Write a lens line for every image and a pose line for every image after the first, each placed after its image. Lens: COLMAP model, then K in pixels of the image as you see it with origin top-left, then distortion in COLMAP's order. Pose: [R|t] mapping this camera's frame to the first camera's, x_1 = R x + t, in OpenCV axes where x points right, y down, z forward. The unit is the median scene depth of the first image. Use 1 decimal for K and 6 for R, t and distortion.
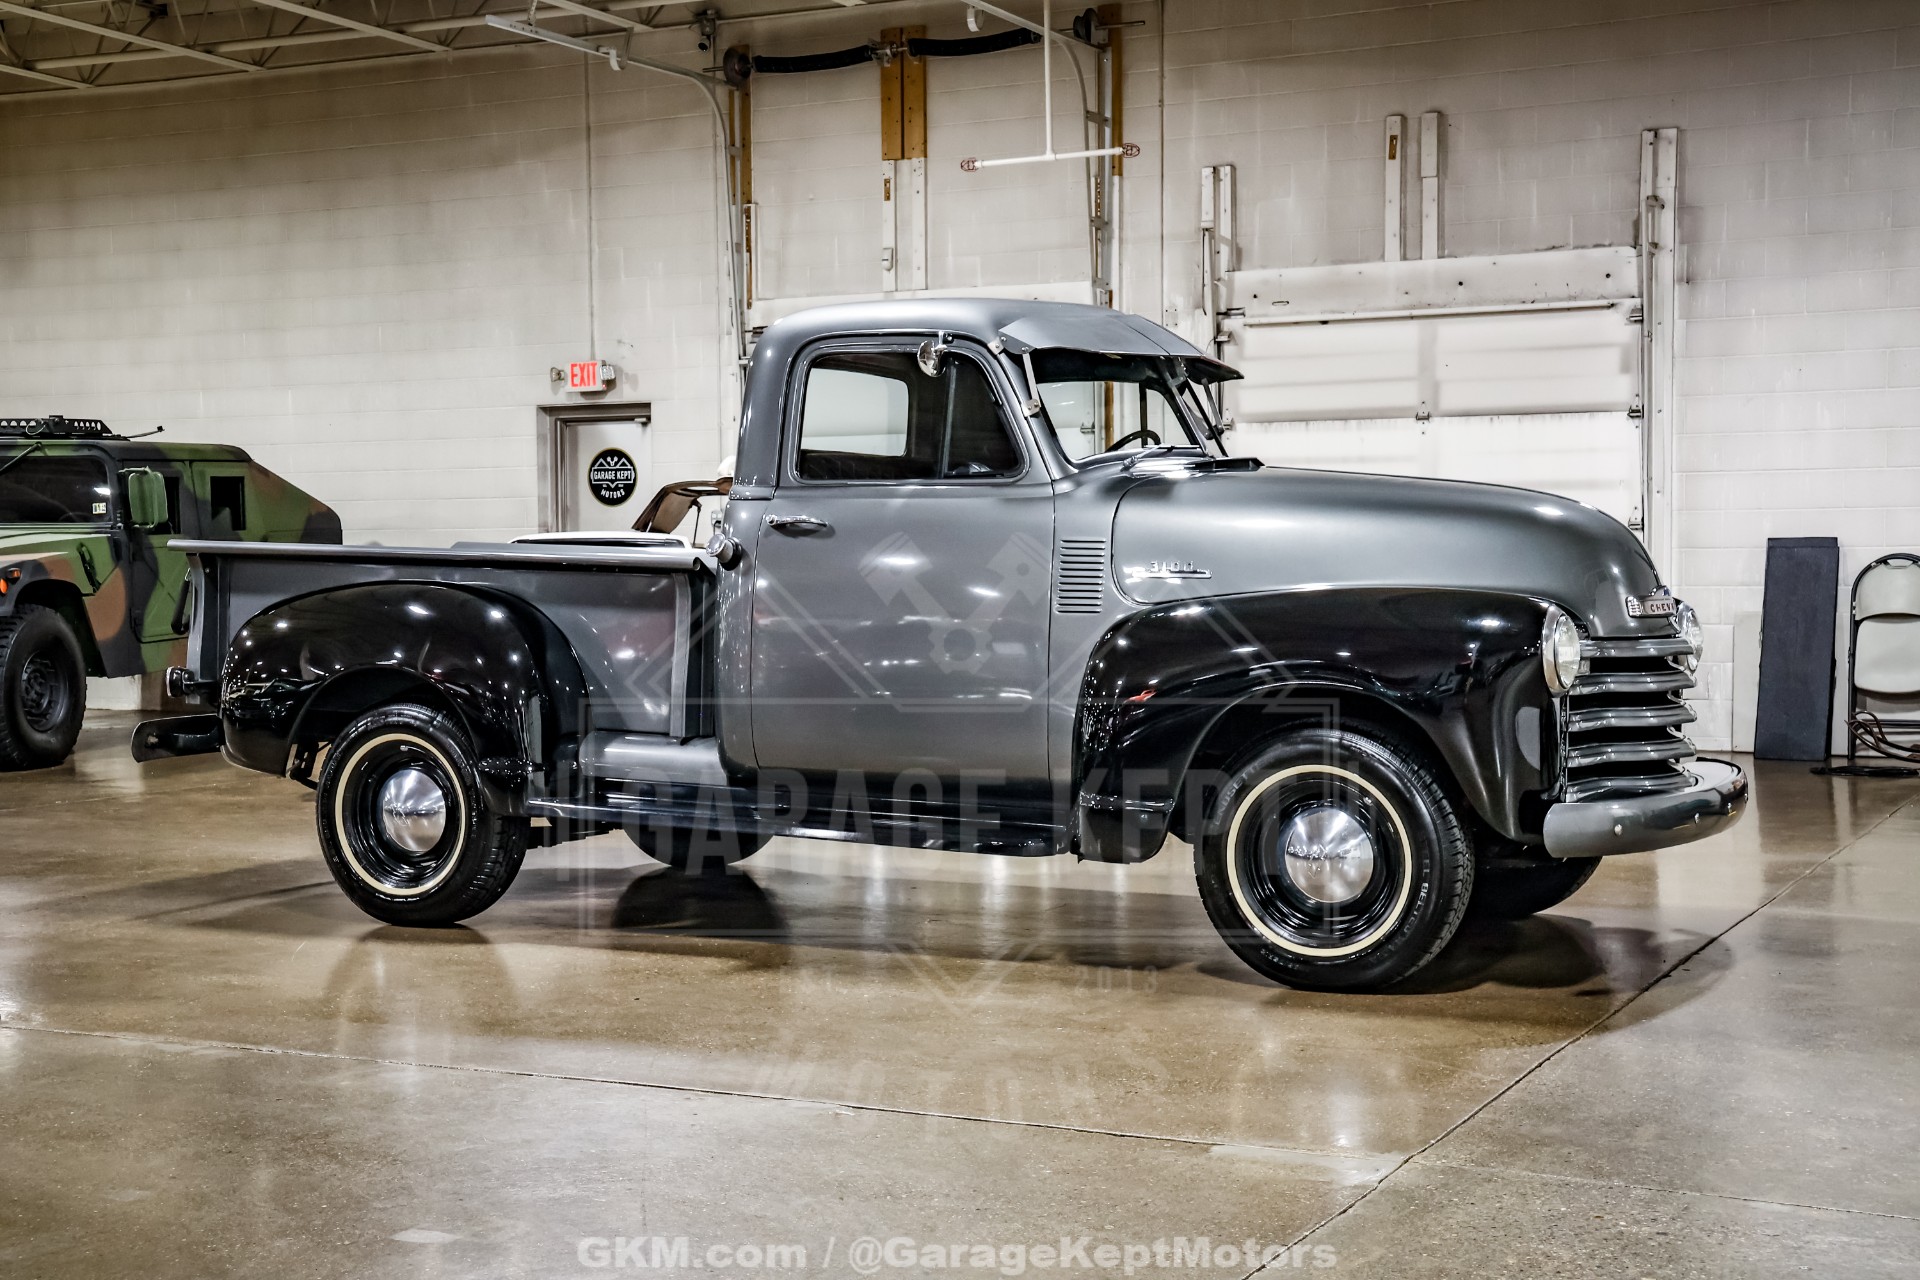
lens RADIAL K [[2620.0, 0, 965.6], [0, 2620.0, 642.3], [0, 0, 1]] dist [0.038226, 0.487805]
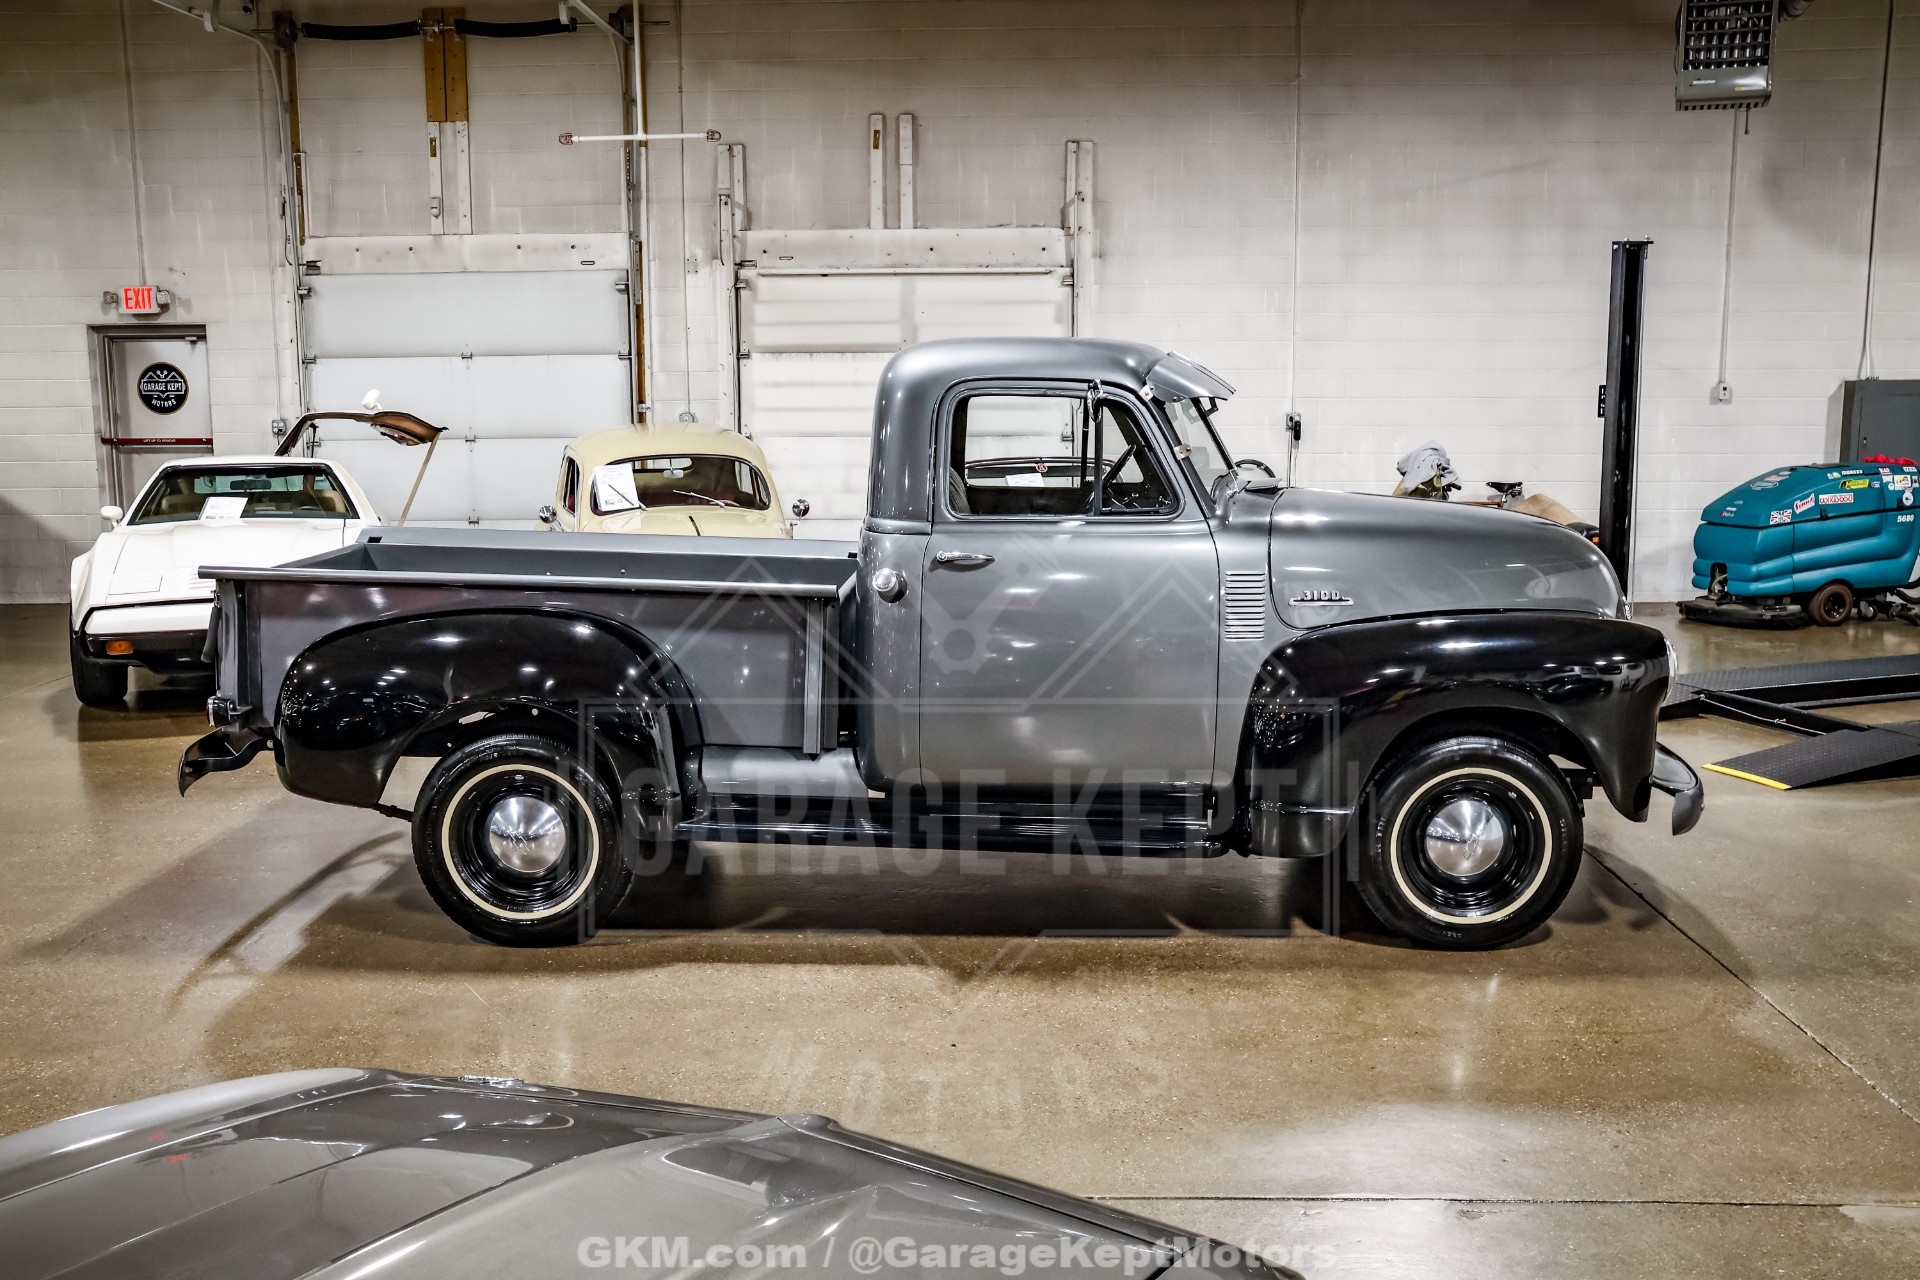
lens RADIAL K [[1839.7, 0, 960.8], [0, 1839.7, 647.8], [0, 0, 1]] dist [-0.111255, 0.185908]
pose [[0.907056, -0.060823, 0.416594, -0.181490], [0.012176, 0.992885, 0.118450, -0.046921], [-0.420834, -0.102368, 0.901343, 0.156888]]
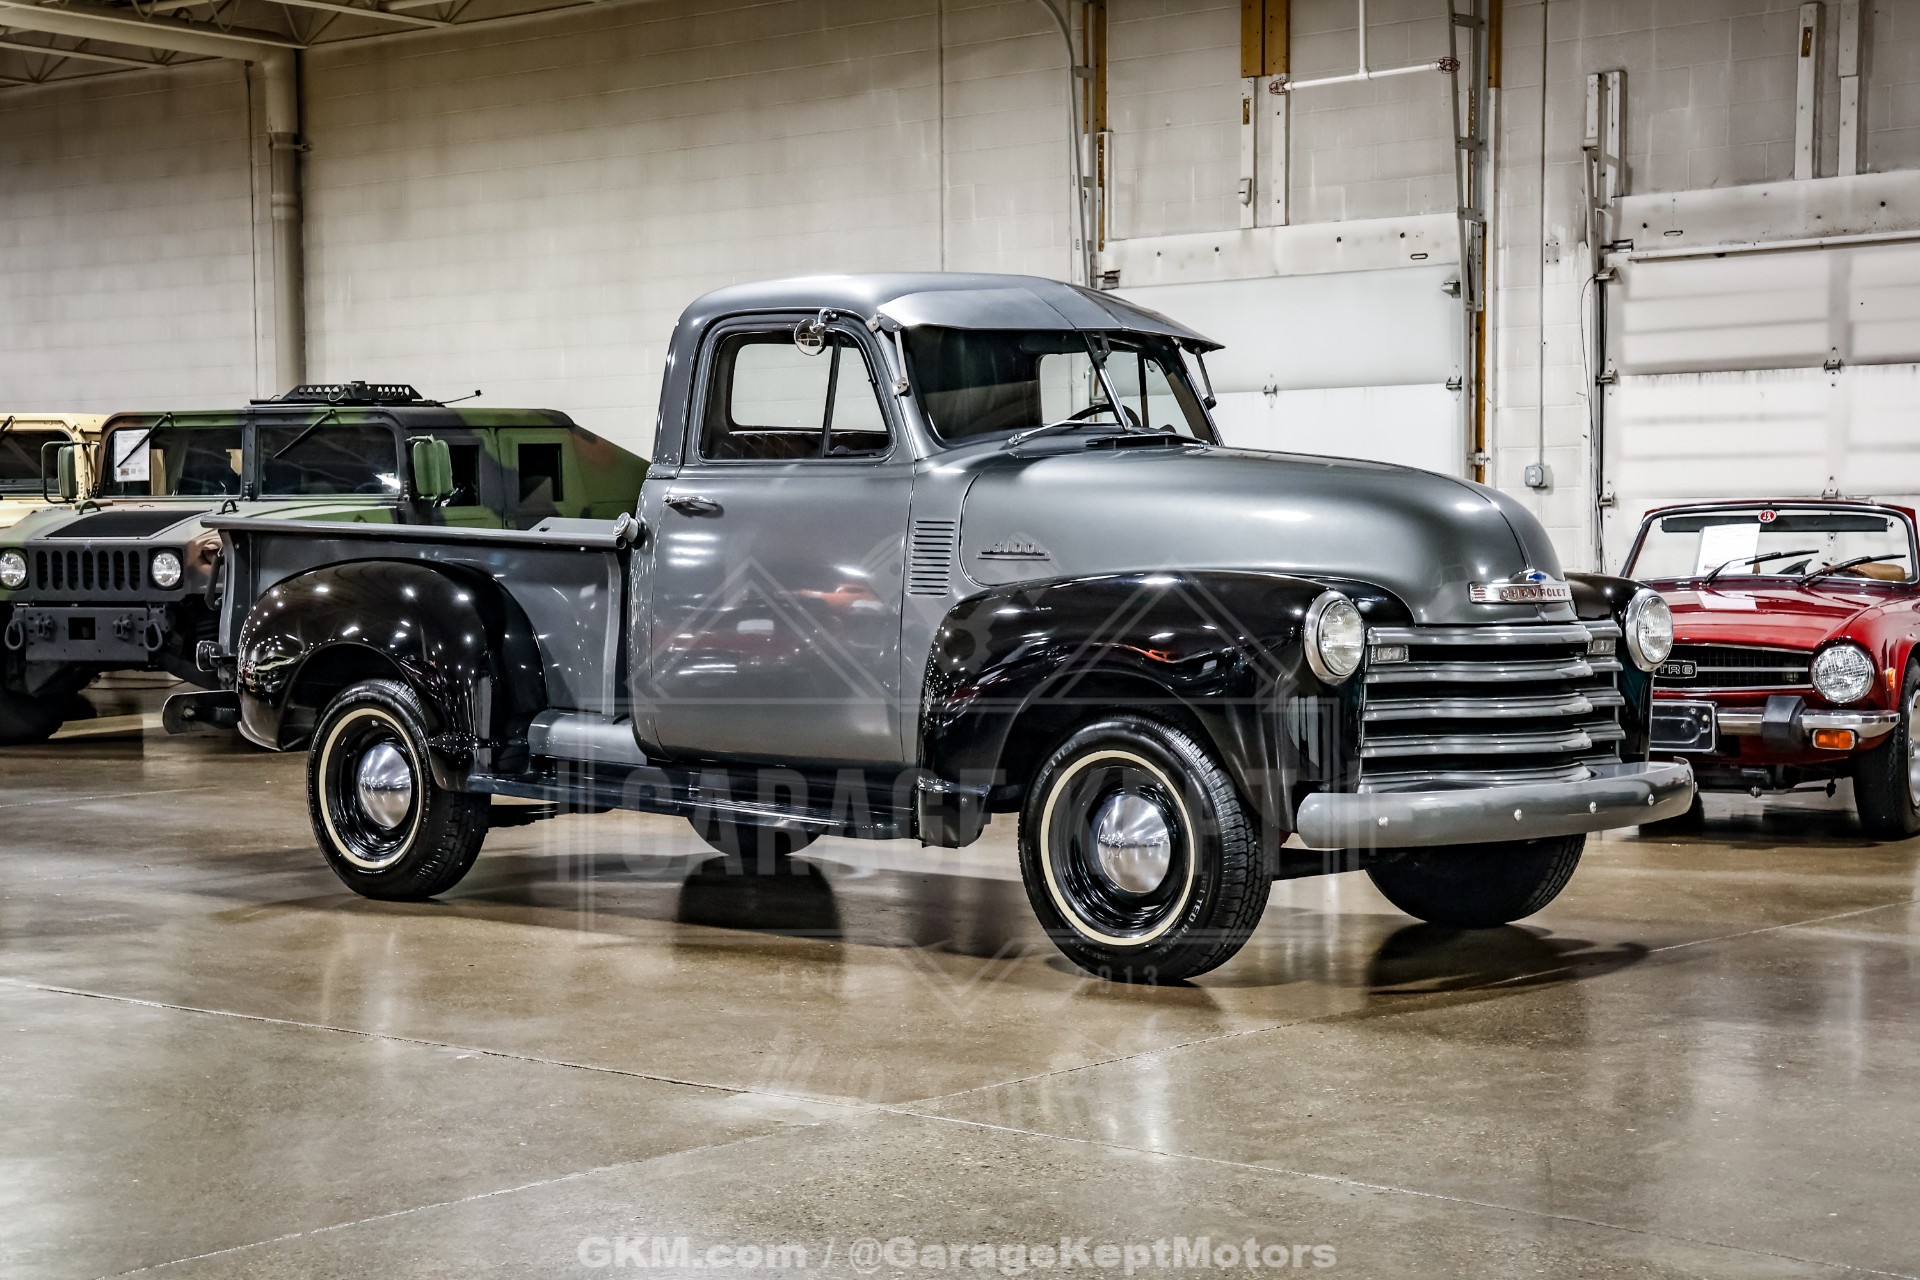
lens RADIAL K [[3268.4, 0, 965.5], [0, 3268.4, 632.5], [0, 0, 1]] dist [0.174254, 0.483361]
pose [[0.967707, 0.010996, -0.251837, 0.170083], [-0.011086, 0.999938, 0.001064, 0.000841], [0.251833, 0.001763, 0.967769, -0.088989]]
